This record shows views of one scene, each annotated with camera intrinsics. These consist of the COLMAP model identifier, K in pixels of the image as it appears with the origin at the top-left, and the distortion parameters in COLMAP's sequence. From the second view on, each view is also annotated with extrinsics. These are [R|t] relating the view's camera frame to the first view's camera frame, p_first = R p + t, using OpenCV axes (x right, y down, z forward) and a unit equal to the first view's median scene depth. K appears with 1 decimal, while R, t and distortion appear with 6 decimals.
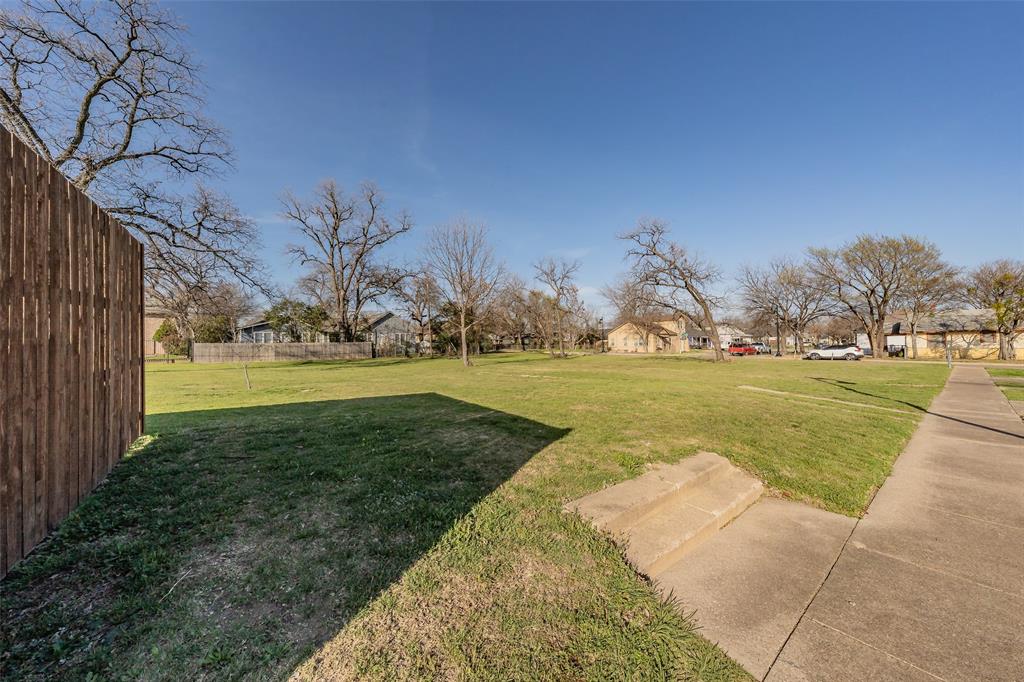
lens RADIAL K [[368.3, 0, 511.3], [0, 368.3, 342.6], [0, 0, 1]] dist [-0.001721, 0.000873]
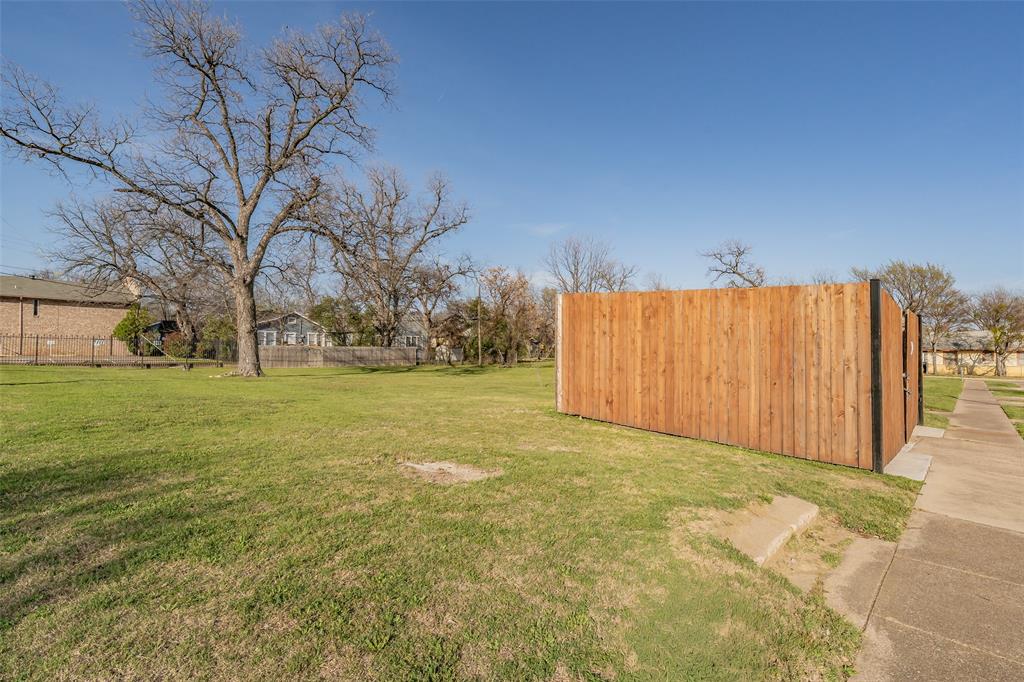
lens RADIAL K [[467.9, 0, 510.8], [0, 467.9, 345.2], [0, 0, 1]] dist [0.000542, -0.002201]
pose [[0.986611, 0.022664, 0.161510, -0.414025], [-0.023932, 0.999696, 0.005906, -0.022359], [-0.161327, -0.009692, 0.986853, -0.201106]]
